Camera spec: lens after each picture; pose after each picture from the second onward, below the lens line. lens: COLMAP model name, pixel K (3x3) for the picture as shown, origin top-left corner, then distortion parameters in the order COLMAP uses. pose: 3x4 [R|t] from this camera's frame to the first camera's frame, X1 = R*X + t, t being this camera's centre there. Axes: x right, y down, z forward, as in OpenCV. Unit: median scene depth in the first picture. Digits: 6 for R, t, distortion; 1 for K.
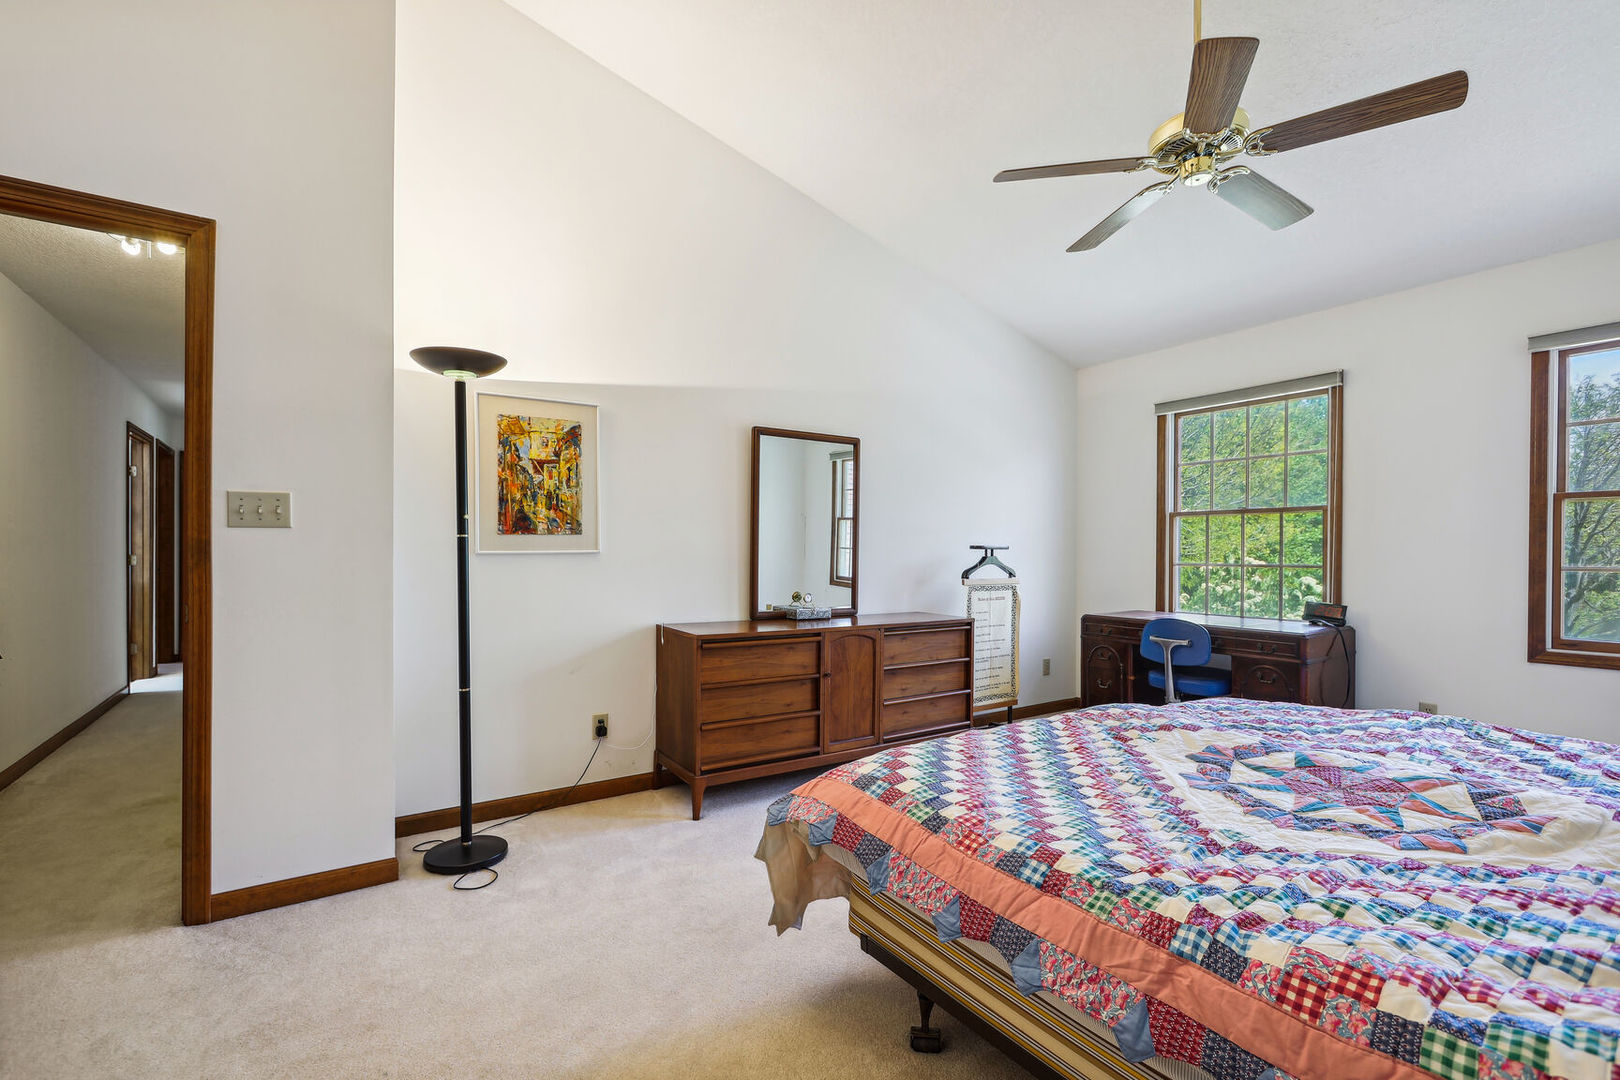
lens RADIAL K [[722.4, 0, 809.0], [0, 722.4, 543.4], [0, 0, 1]] dist [-0.002072, 0.000711]
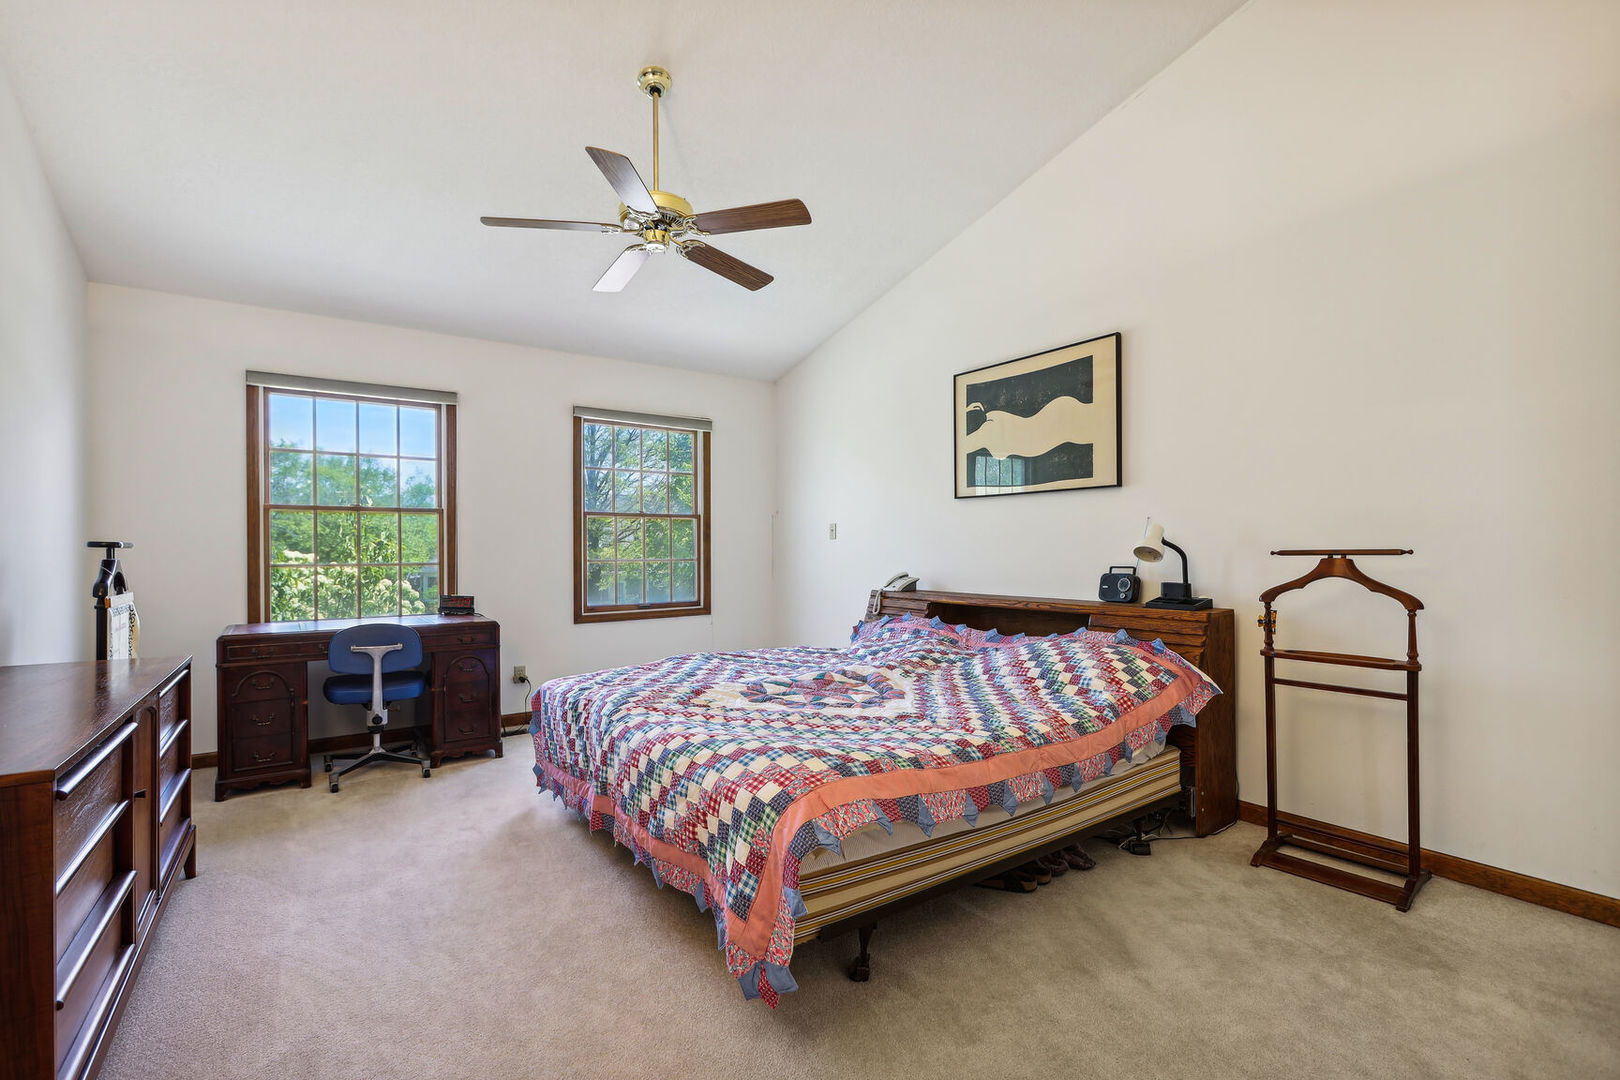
lens RADIAL K [[722.4, 0, 809.0], [0, 722.4, 543.4], [0, 0, 1]] dist [-0.002072, 0.000711]
pose [[-0.005598, 0.005216, 0.999971, -0.428693], [-0.009446, 0.999942, -0.005269, 0.001876], [-0.999940, -0.009475, -0.005549, 0.463284]]
